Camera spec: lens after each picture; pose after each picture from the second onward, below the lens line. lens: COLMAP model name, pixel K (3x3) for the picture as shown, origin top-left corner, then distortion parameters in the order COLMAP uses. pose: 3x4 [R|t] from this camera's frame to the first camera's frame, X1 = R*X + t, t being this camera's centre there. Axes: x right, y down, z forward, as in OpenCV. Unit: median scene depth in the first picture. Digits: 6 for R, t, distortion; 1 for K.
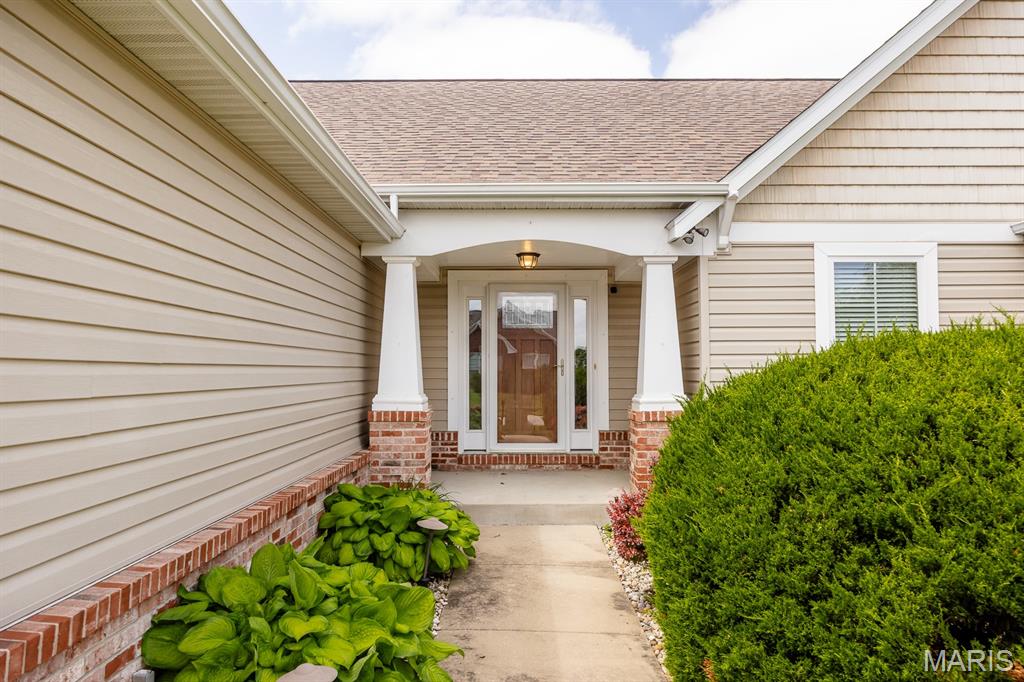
lens RADIAL K [[745.9, 0, 511.3], [0, 745.9, 341.3], [0, 0, 1]] dist [-0.009441, -0.005616]
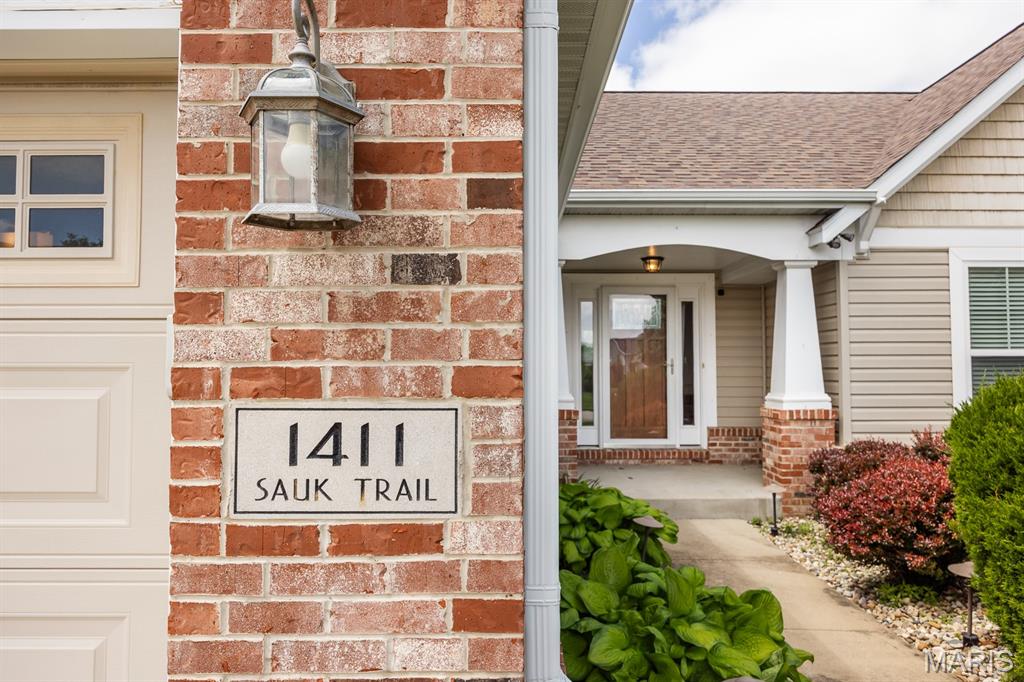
lens RADIAL K [[698.5, 0, 512.0], [0, 698.5, 339.3], [0, 0, 1]] dist [-0.001589, -0.002349]
pose [[0.999951, 0.001593, 0.009789, -0.213138], [-0.001599, 0.999999, 0.000604, -0.004157], [-0.009788, -0.000620, 0.999952, 0.029952]]
